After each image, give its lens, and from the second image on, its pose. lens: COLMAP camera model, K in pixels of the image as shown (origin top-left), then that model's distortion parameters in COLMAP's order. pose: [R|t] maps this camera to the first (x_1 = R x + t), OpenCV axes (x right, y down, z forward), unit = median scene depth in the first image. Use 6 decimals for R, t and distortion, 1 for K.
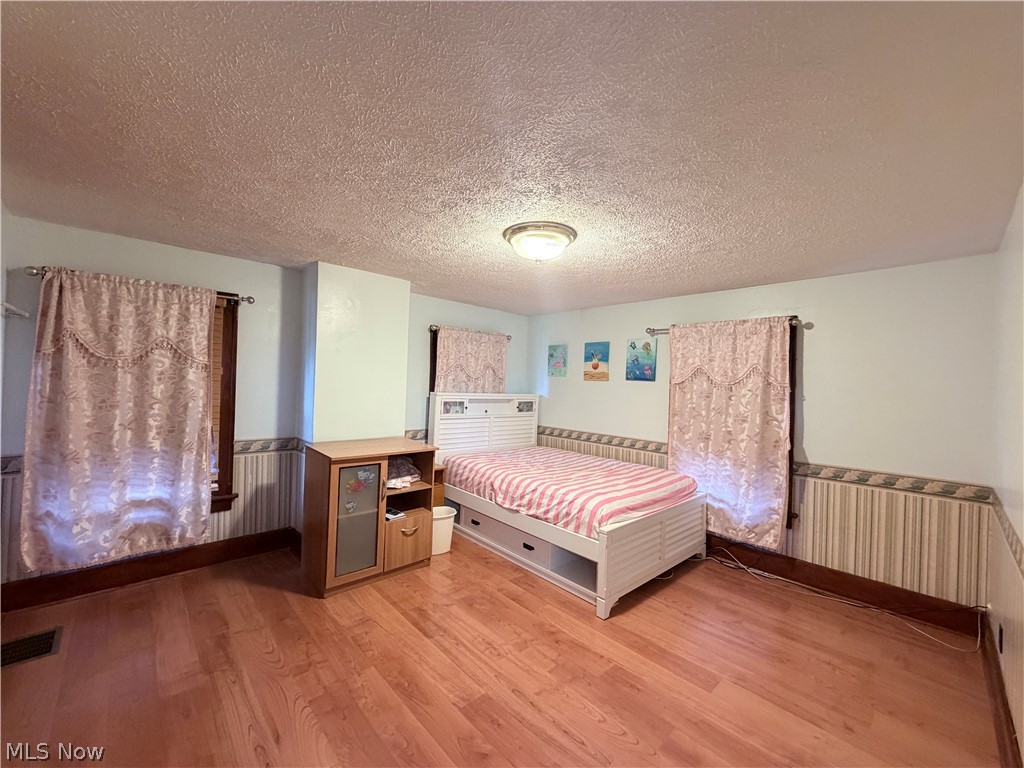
lens RADIAL K [[408.3, 0, 509.4], [0, 408.3, 383.8], [0, 0, 1]] dist [-0.001006, 0.000411]
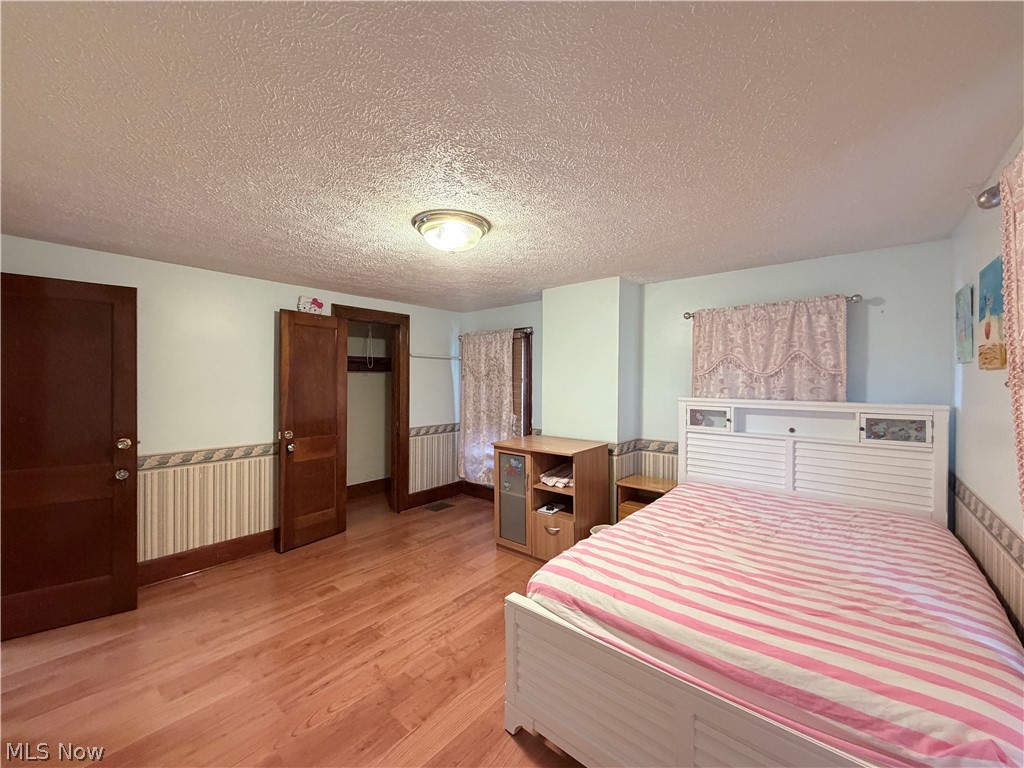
lens RADIAL K [[408.3, 0, 510.8], [0, 408.3, 381.5], [0, 0, 1]] dist [-0.001006, 0.000411]
pose [[0.114784, -0.032401, -0.992862, 0.819802], [0.002002, 0.999473, -0.032386, 0.021985], [0.993388, 0.001729, 0.114789, 0.825430]]
